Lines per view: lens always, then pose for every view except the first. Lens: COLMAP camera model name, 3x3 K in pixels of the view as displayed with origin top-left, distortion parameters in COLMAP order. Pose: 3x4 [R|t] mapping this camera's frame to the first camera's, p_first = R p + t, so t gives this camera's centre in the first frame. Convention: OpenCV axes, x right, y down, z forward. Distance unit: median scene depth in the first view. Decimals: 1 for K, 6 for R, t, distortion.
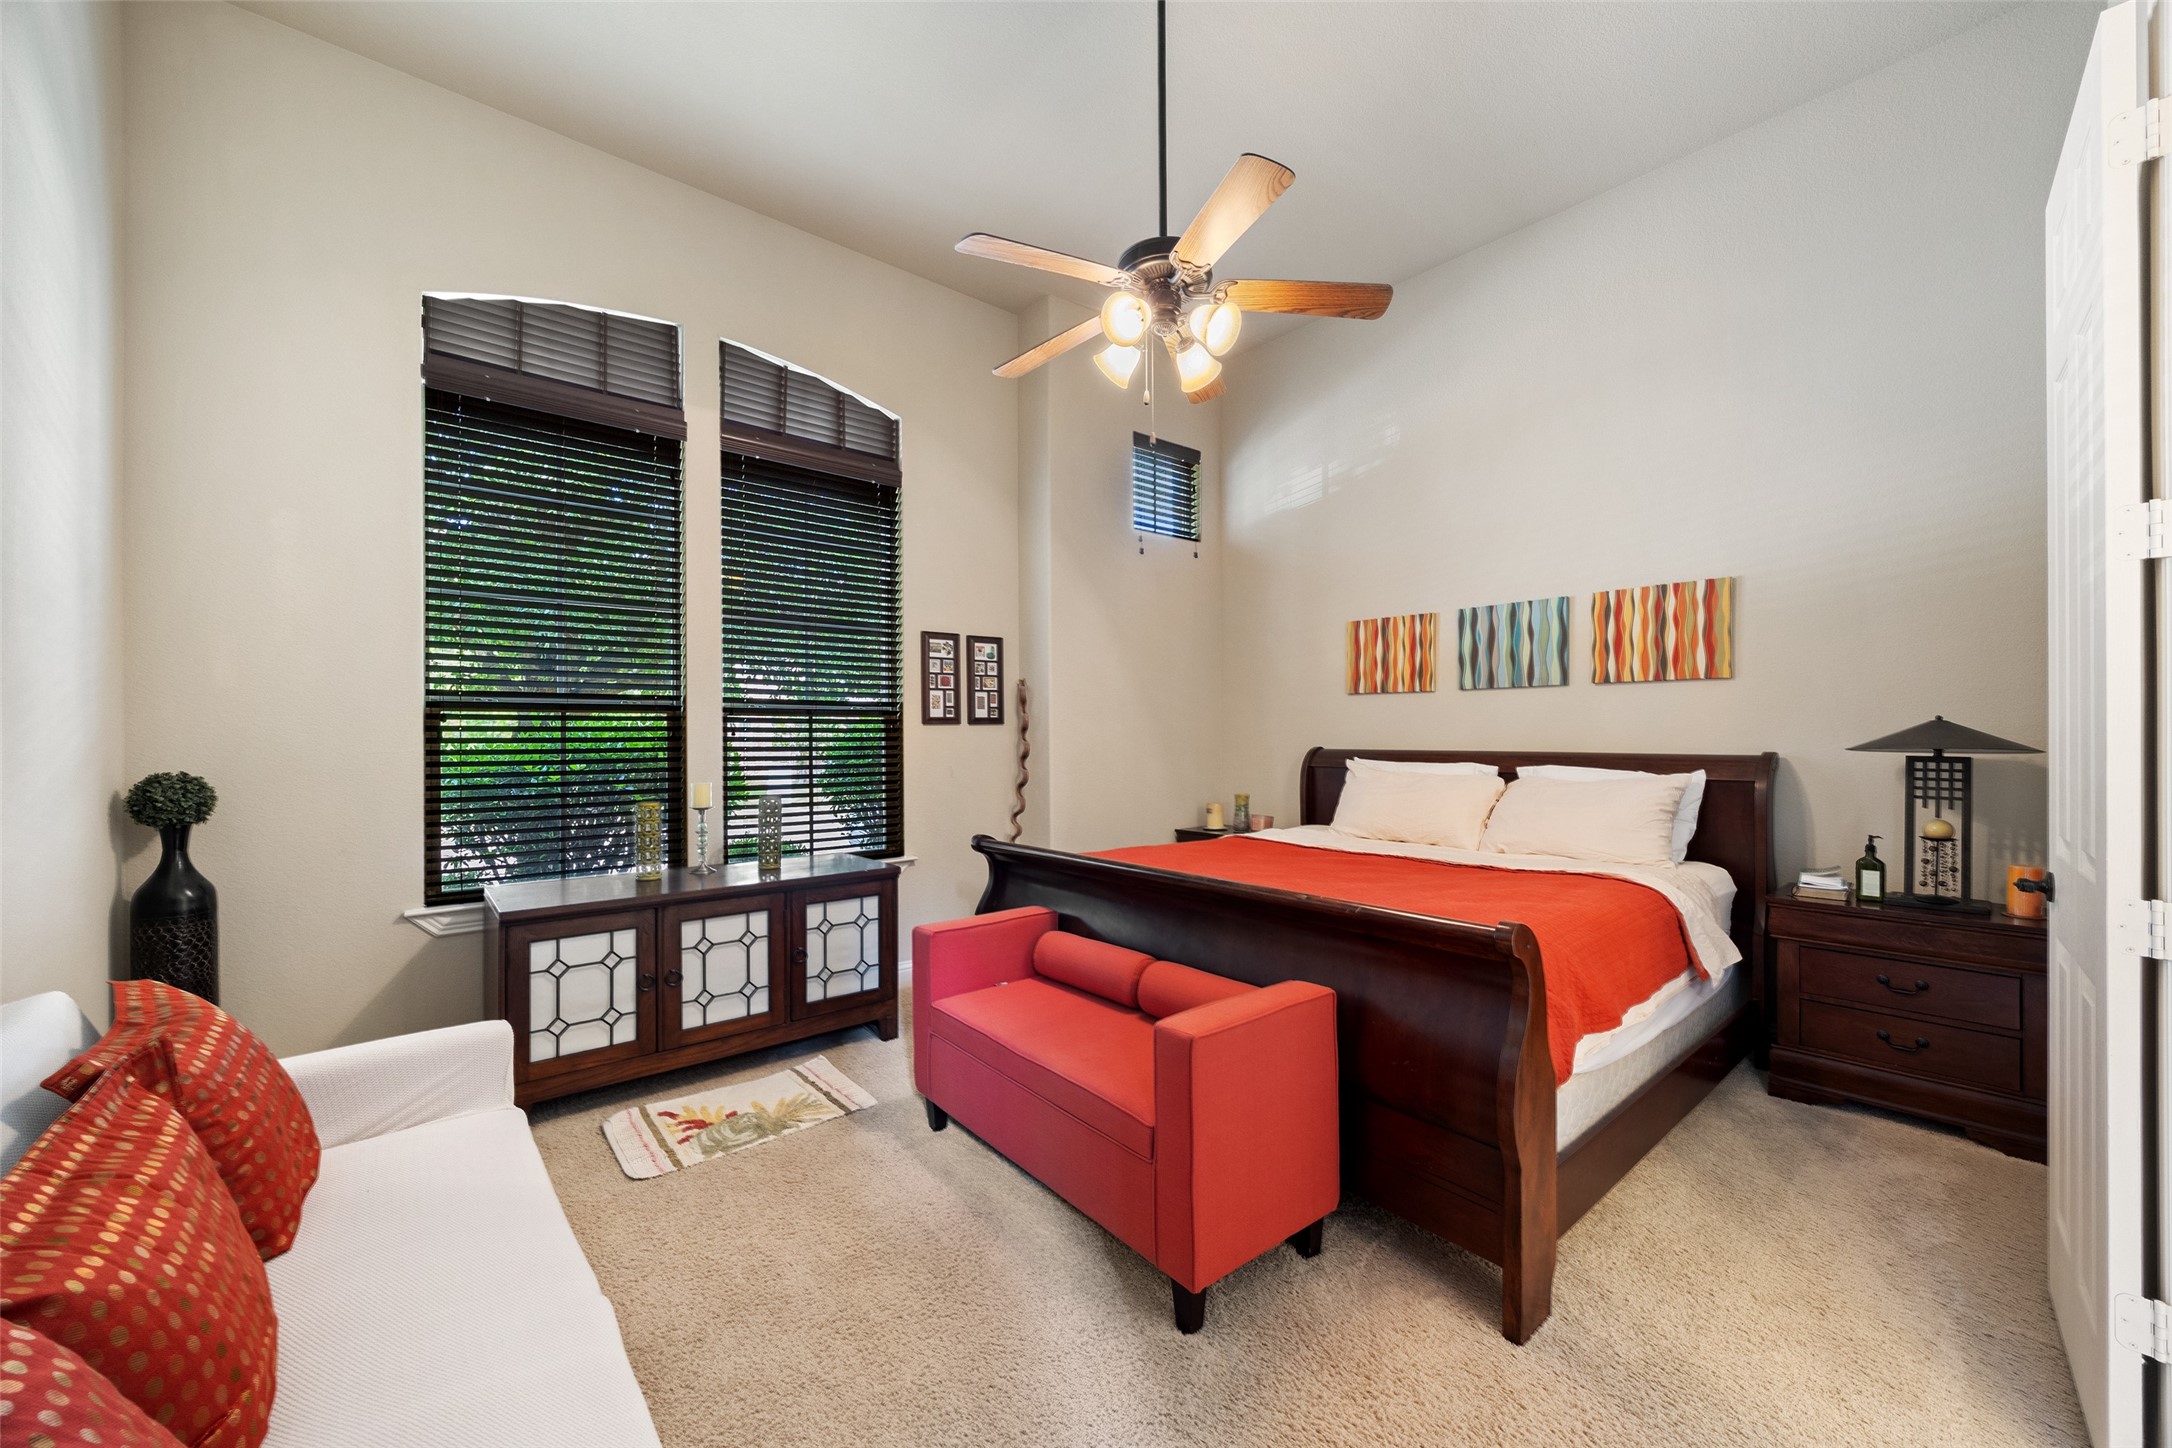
lens RADIAL K [[838.3, 0, 1091.2], [0, 838.3, 730.4], [0, 0, 1]] dist [-0.002994, 0.000472]
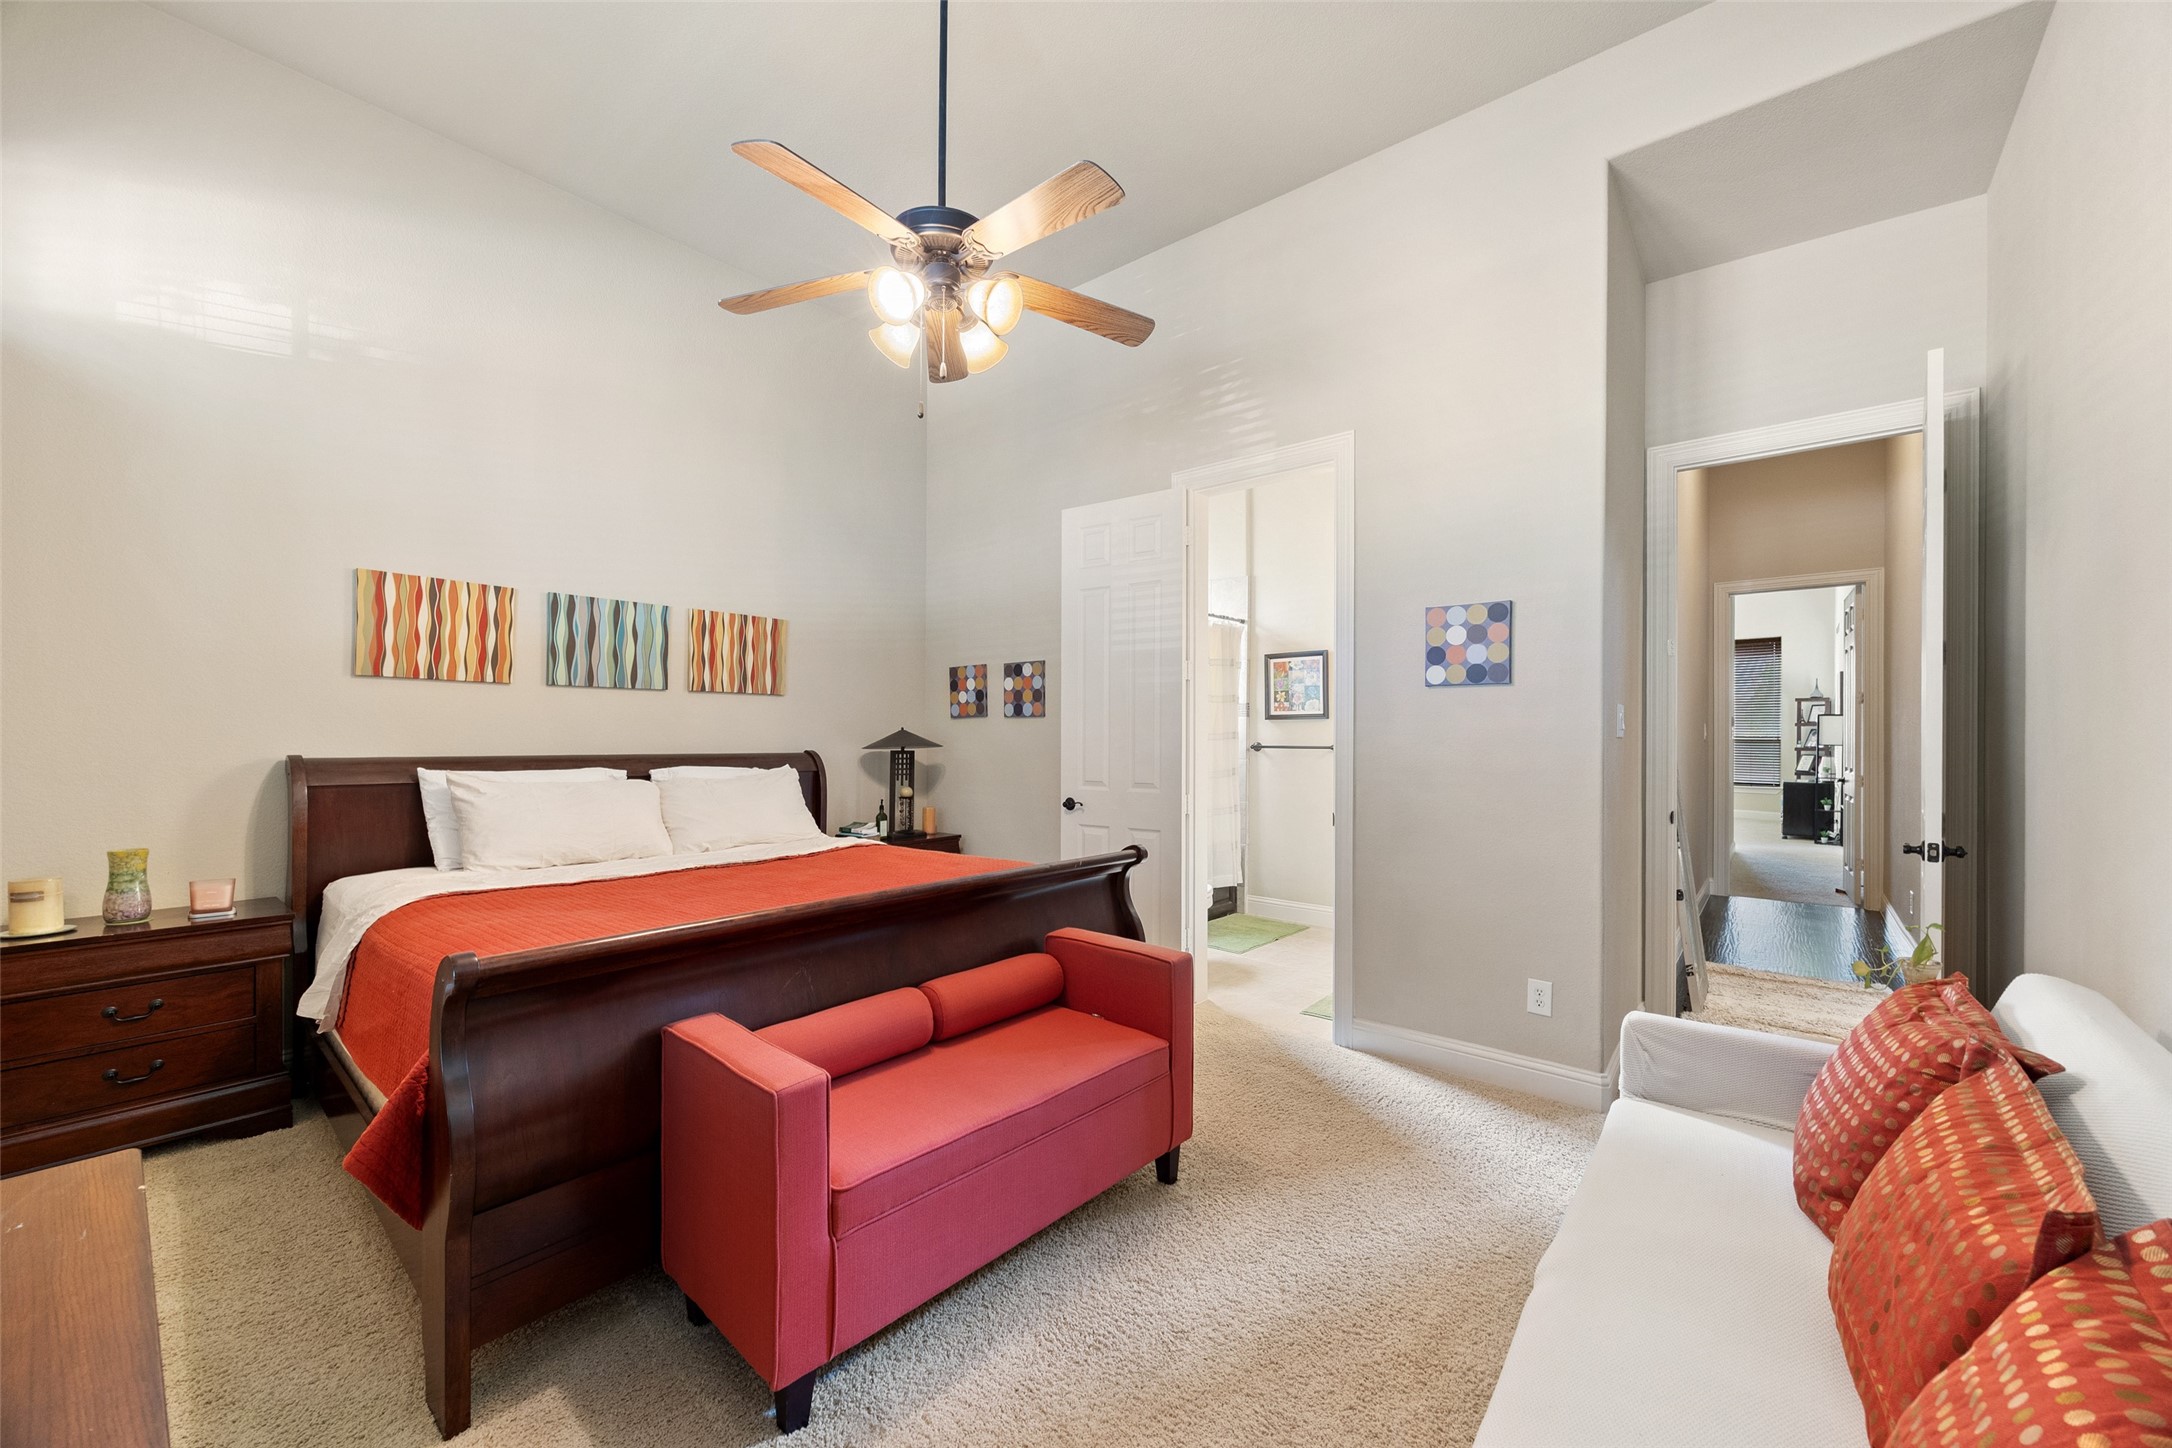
lens RADIAL K [[838.3, 0, 1098.5], [0, 838.3, 733.6], [0, 0, 1]] dist [-0.002994, 0.000472]
pose [[-0.182632, 0.007709, 0.983151, -0.549581], [-0.008488, 0.999920, -0.009417, 0.005899], [-0.983145, -0.010065, -0.182552, 0.635072]]
